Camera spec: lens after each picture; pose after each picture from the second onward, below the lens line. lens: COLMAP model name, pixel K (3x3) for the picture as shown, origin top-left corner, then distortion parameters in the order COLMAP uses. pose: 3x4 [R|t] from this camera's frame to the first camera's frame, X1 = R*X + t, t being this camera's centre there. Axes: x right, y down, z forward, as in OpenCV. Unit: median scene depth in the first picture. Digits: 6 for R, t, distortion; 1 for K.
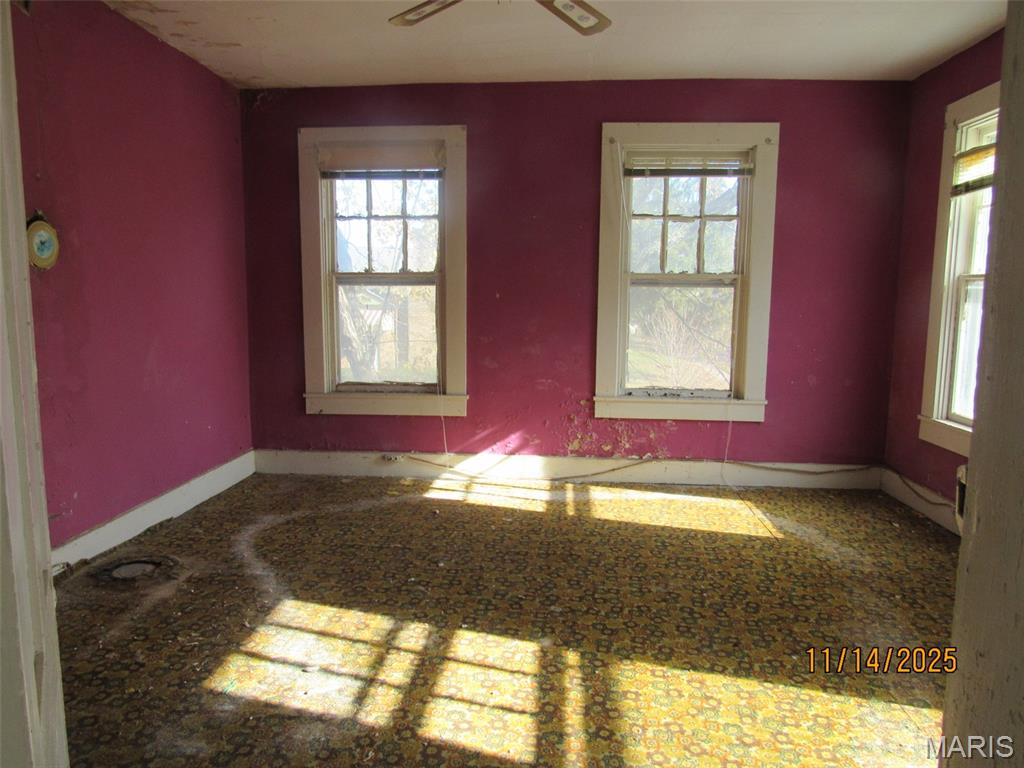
lens RADIAL K [[737.8, 0, 511.7], [0, 737.8, 384.9], [0, 0, 1]] dist [-0.019134, 0.008411]
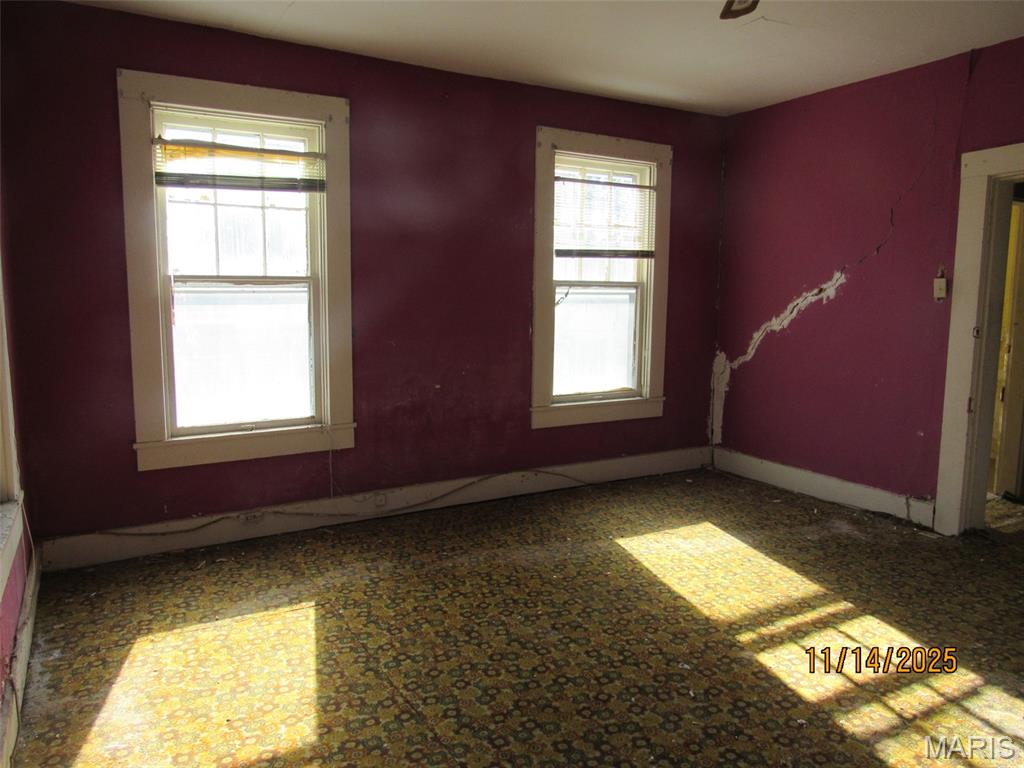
lens RADIAL K [[737.8, 0, 511.8], [0, 737.8, 383.3], [0, 0, 1]] dist [-0.019134, 0.008411]
pose [[-0.558649, -0.115900, 0.821266, -0.593037], [0.095295, 0.974662, 0.202370, -0.259151], [-0.823911, 0.191316, -0.533449, 1.850552]]
